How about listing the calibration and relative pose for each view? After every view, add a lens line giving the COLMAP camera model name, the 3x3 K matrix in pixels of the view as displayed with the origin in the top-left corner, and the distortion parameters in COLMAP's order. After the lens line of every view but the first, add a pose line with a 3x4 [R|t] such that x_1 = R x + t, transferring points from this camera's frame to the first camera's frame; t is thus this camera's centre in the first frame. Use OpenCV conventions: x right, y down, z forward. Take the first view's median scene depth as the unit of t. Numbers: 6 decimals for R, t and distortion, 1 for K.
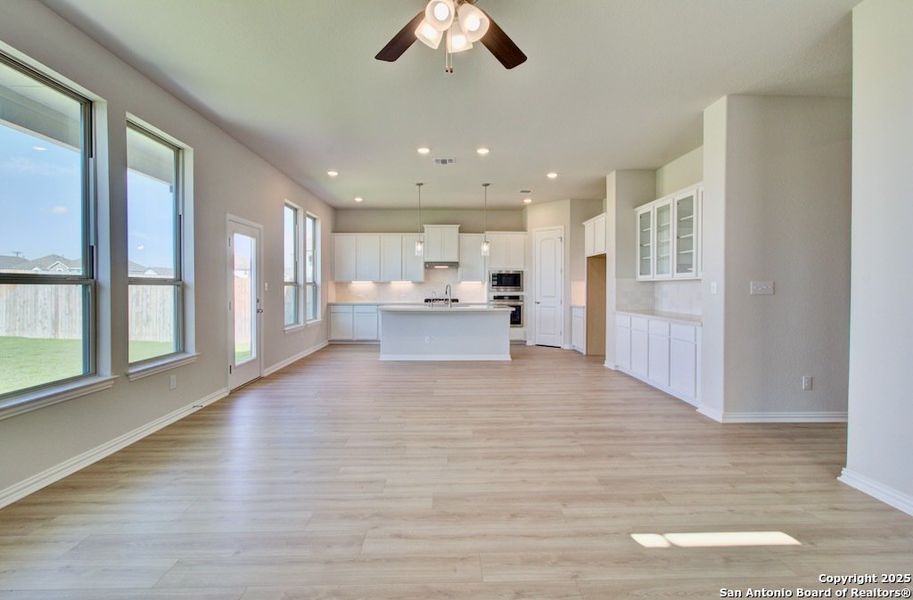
lens RADIAL K [[414.0, 0, 455.4], [0, 414.0, 292.9], [0, 0, 1]] dist [-0.002618, 0.001779]
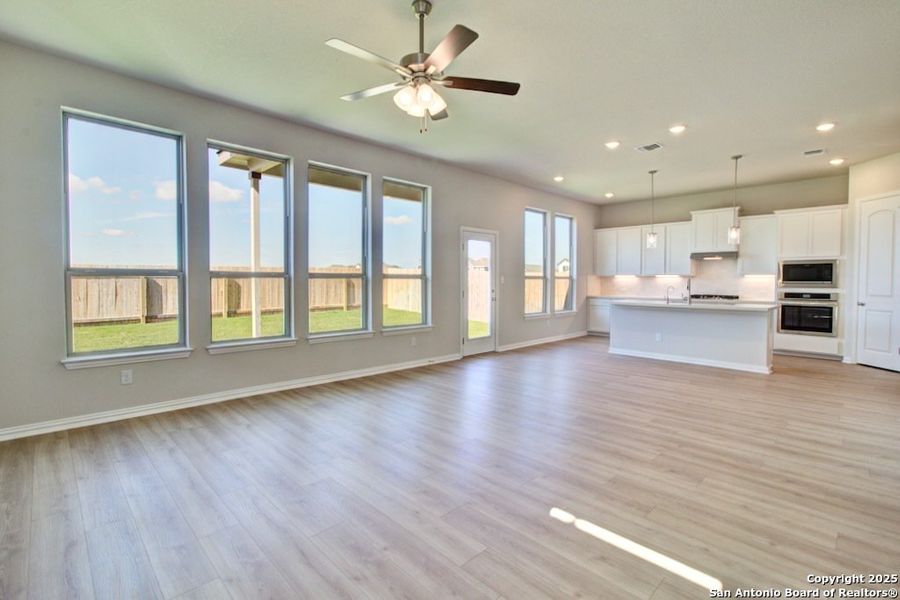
lens RADIAL K [[418.1, 0, 451.0], [0, 418.1, 292.6], [0, 0, 1]] dist [-0.007432, 0.003877]
pose [[0.681386, 0.023564, -0.731545, 0.340183], [-0.013918, 0.999718, 0.019238, -0.000162], [0.731792, -0.002927, 0.681522, 0.019312]]
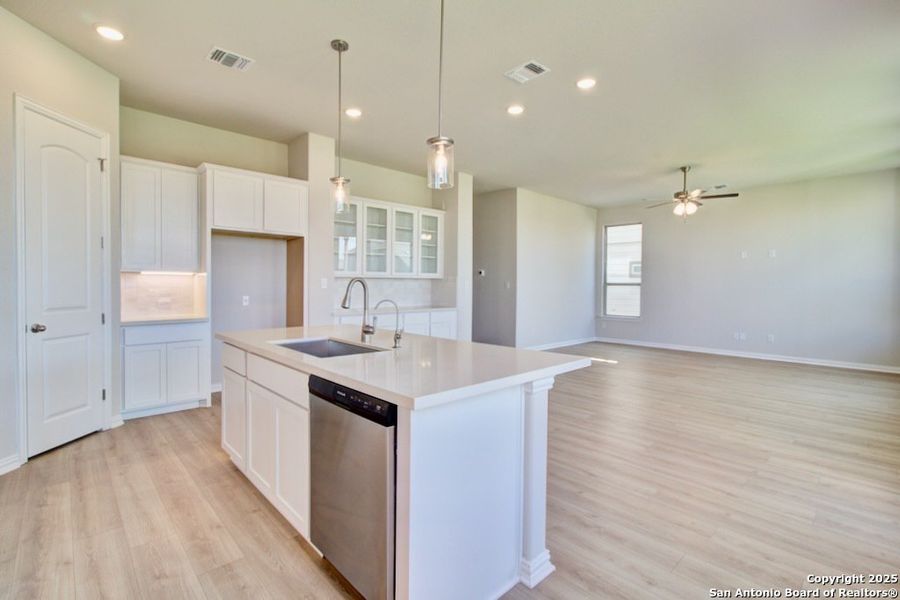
lens RADIAL K [[418.1, 0, 445.6], [0, 418.1, 298.2], [0, 0, 1]] dist [-0.007432, 0.003877]
pose [[-0.656783, -0.029425, 0.753506, -0.373550], [0.003948, 0.999091, 0.042457, -0.019516], [-0.754070, 0.030859, -0.656069, 1.371496]]
